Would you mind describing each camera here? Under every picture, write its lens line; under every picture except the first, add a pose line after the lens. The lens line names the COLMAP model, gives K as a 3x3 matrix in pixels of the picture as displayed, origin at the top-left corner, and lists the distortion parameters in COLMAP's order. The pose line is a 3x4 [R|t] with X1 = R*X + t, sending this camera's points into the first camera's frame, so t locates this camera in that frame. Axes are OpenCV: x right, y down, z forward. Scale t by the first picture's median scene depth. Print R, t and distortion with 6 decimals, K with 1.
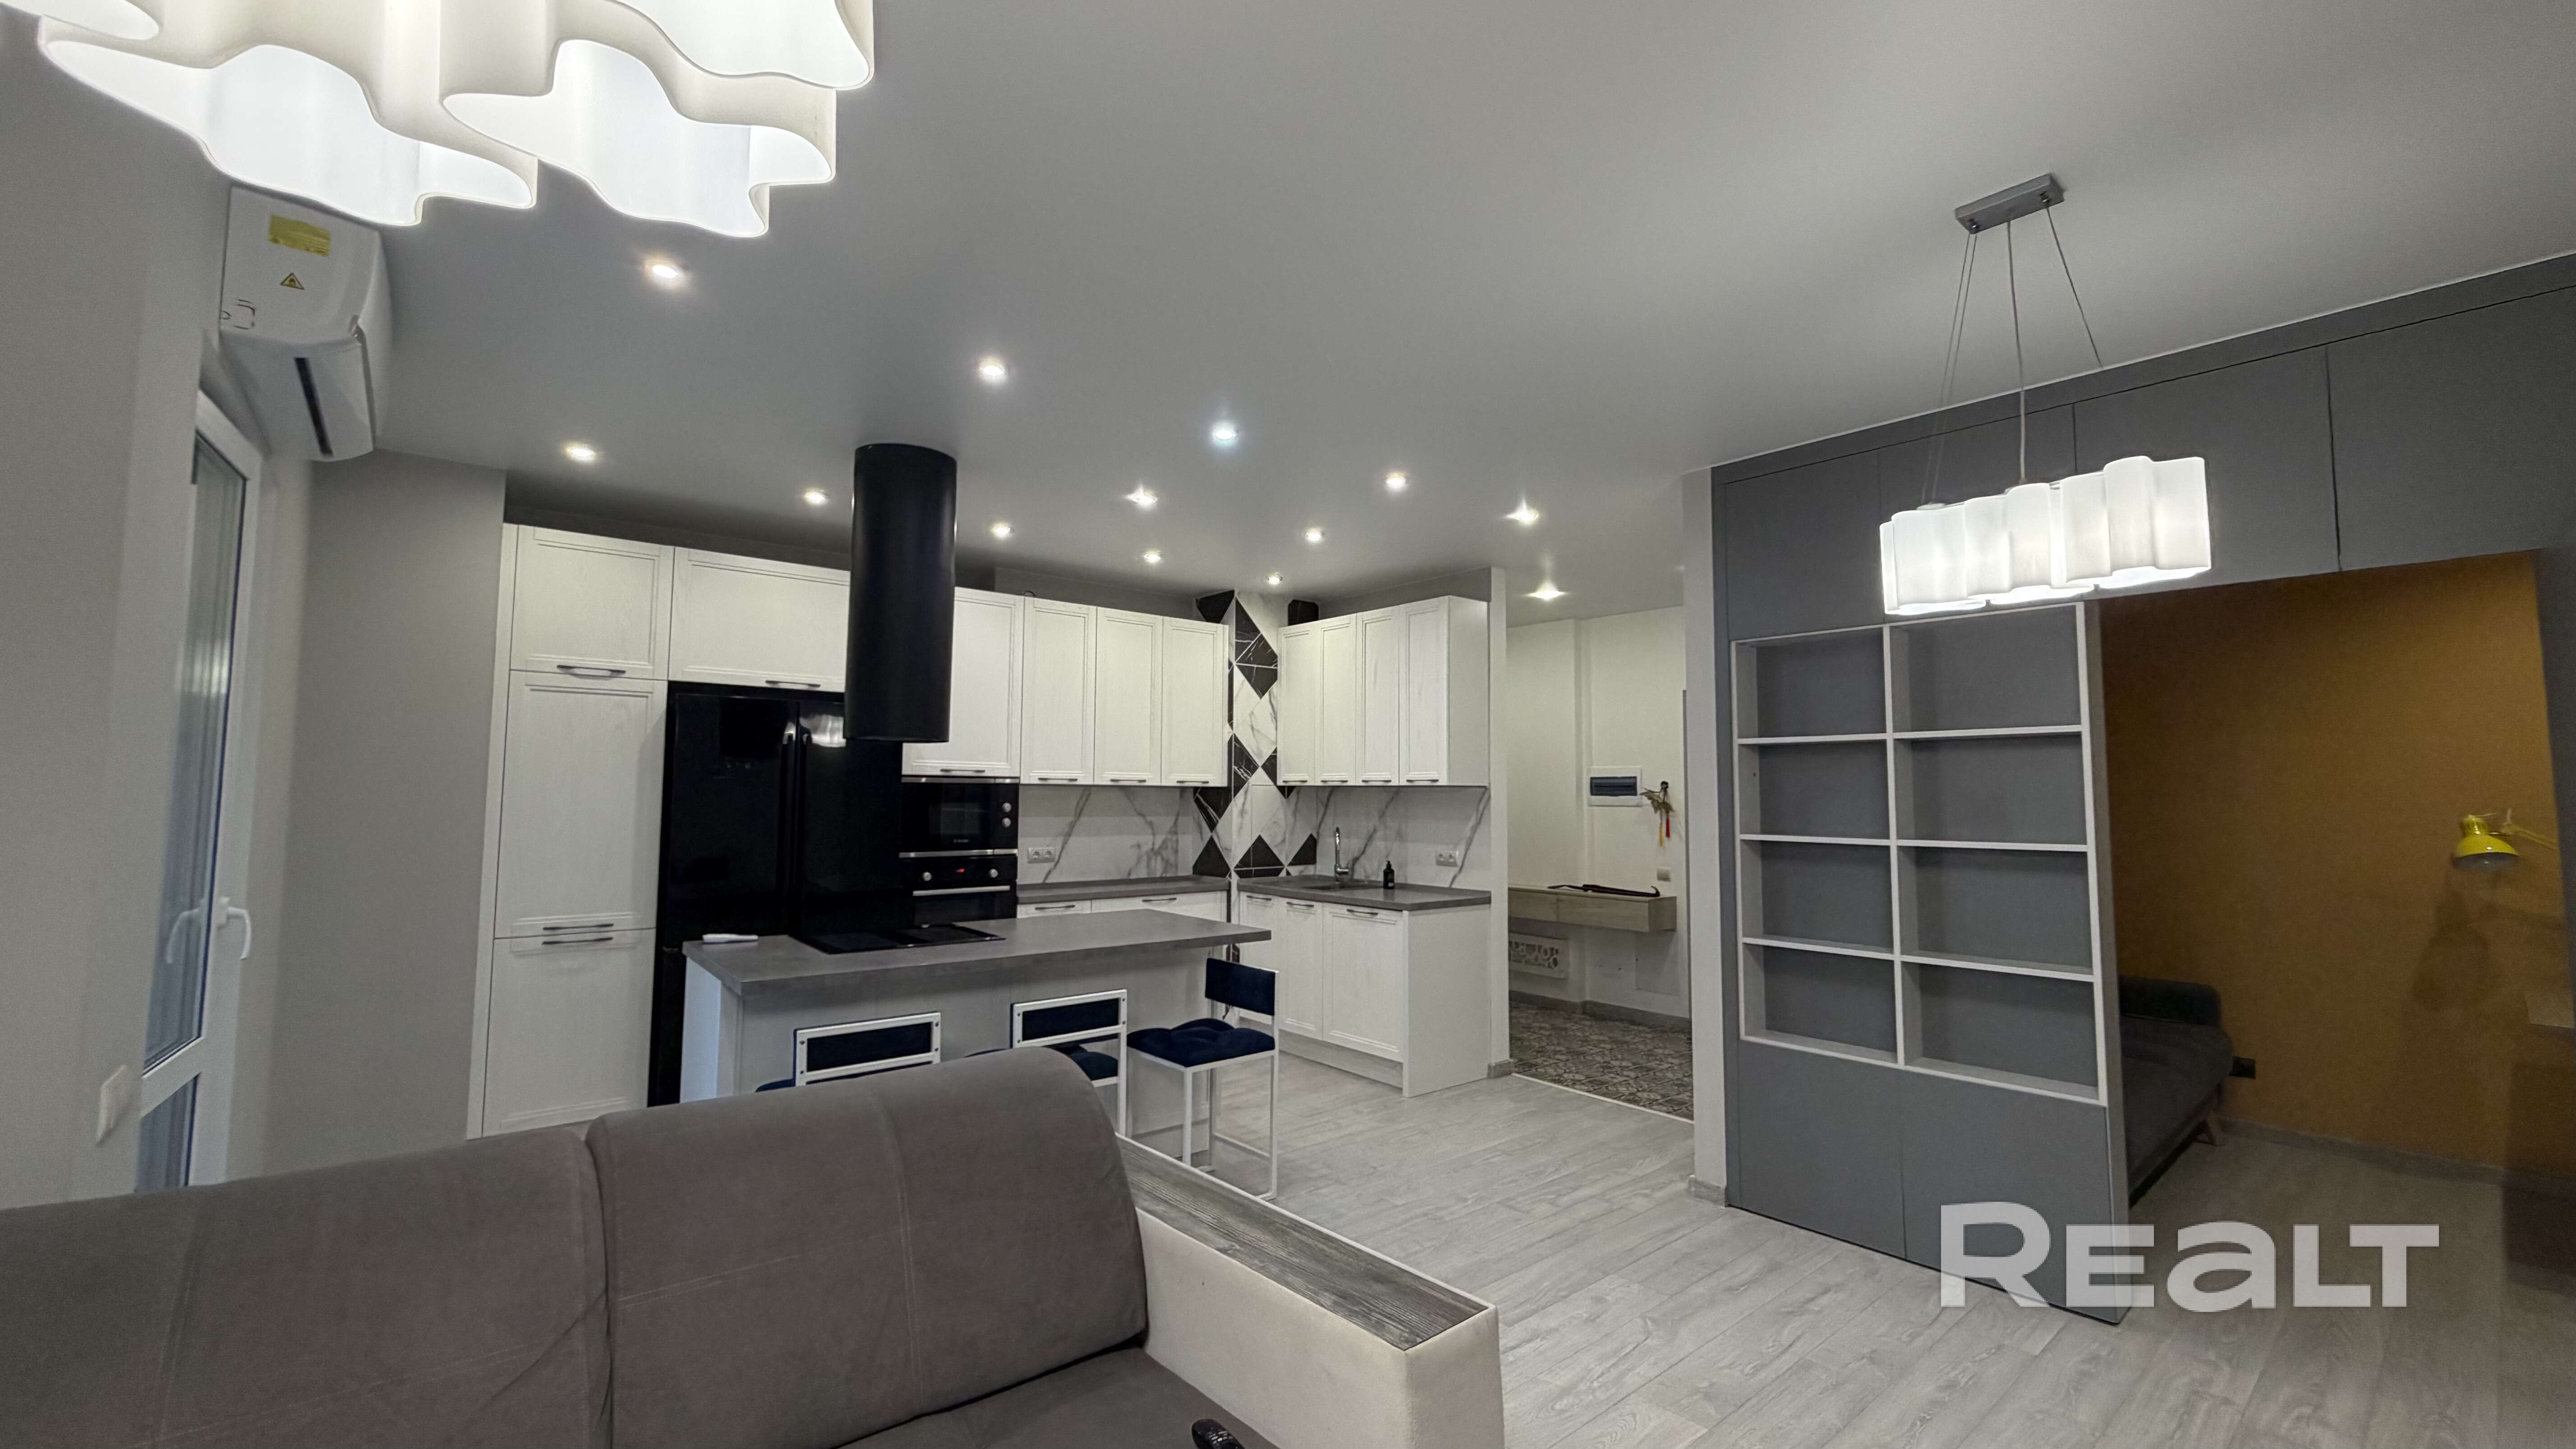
lens RADIAL K [[1019.5, 0, 1283.8], [0, 1019.5, 724.7], [0, 0, 1]] dist [-0.001157, 0.000051]
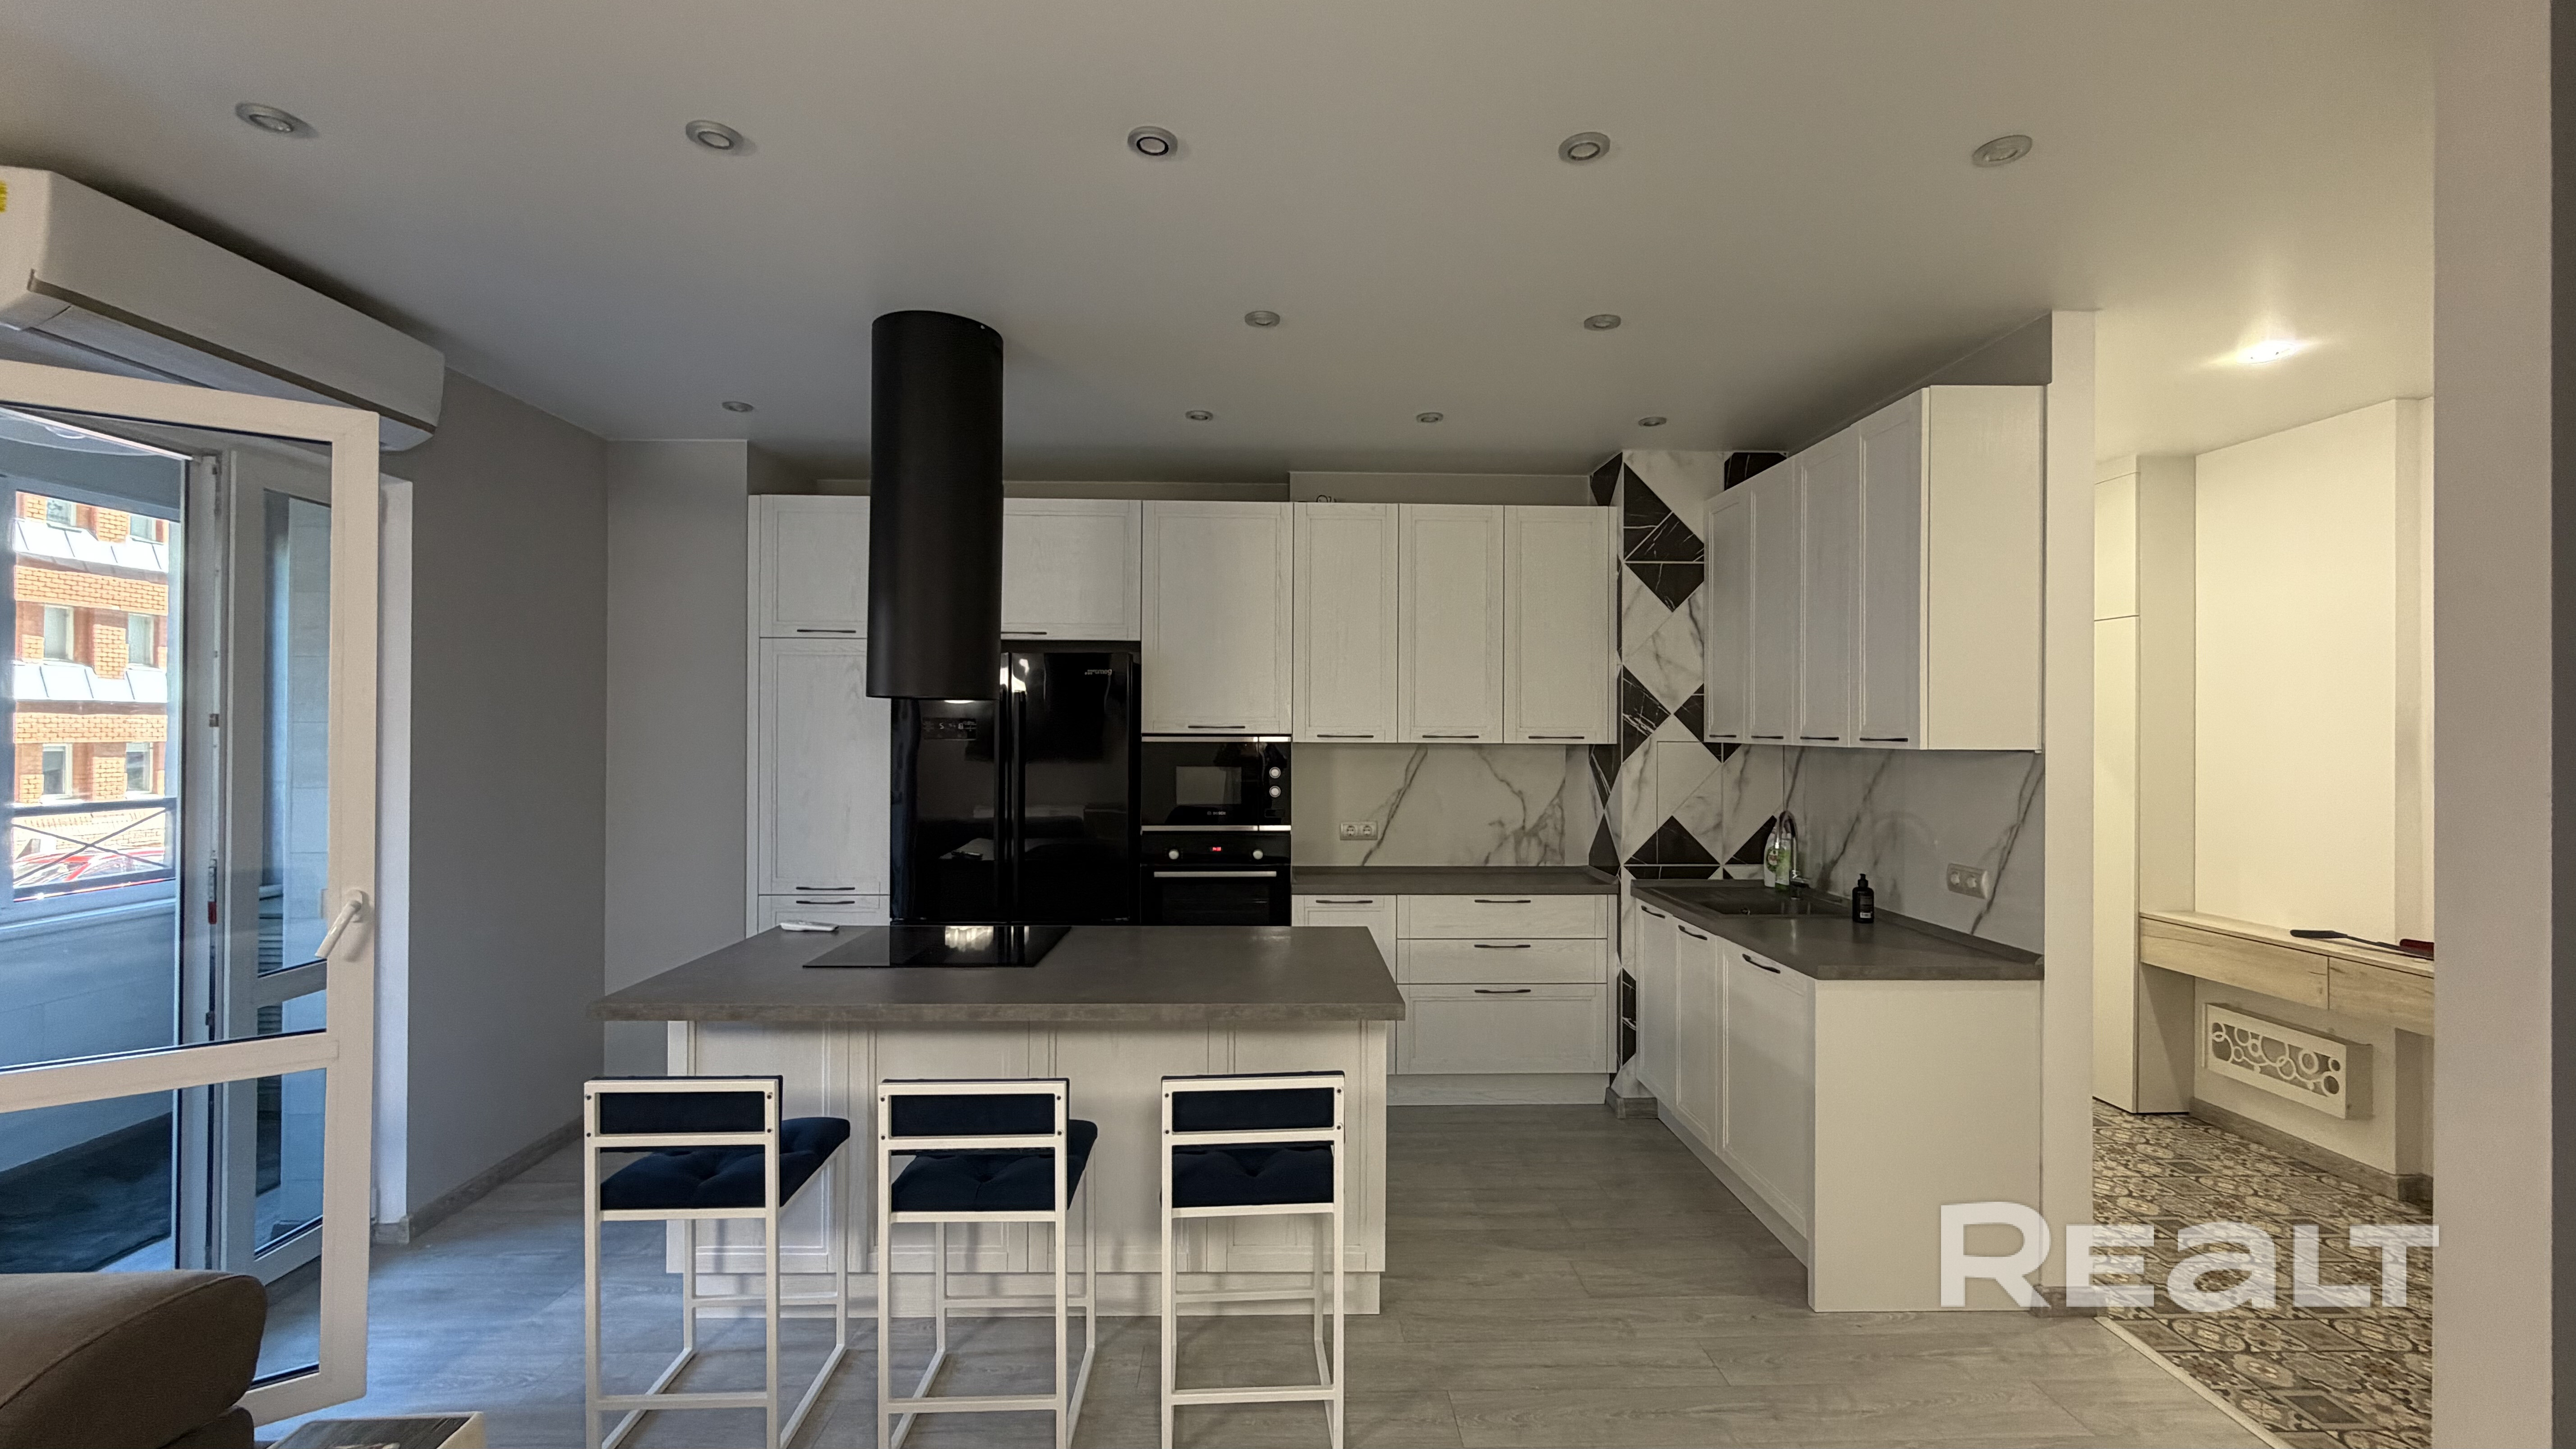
lens RADIAL K [[1019.5, 0, 1296.2], [0, 1019.5, 722.2], [0, 0, 1]] dist [-0.001157, 0.000051]
pose [[0.789433, -0.007361, -0.613793, 0.195076], [0.043686, 0.998066, 0.044218, 0.006234], [0.612281, -0.061721, 0.788228, 0.328631]]
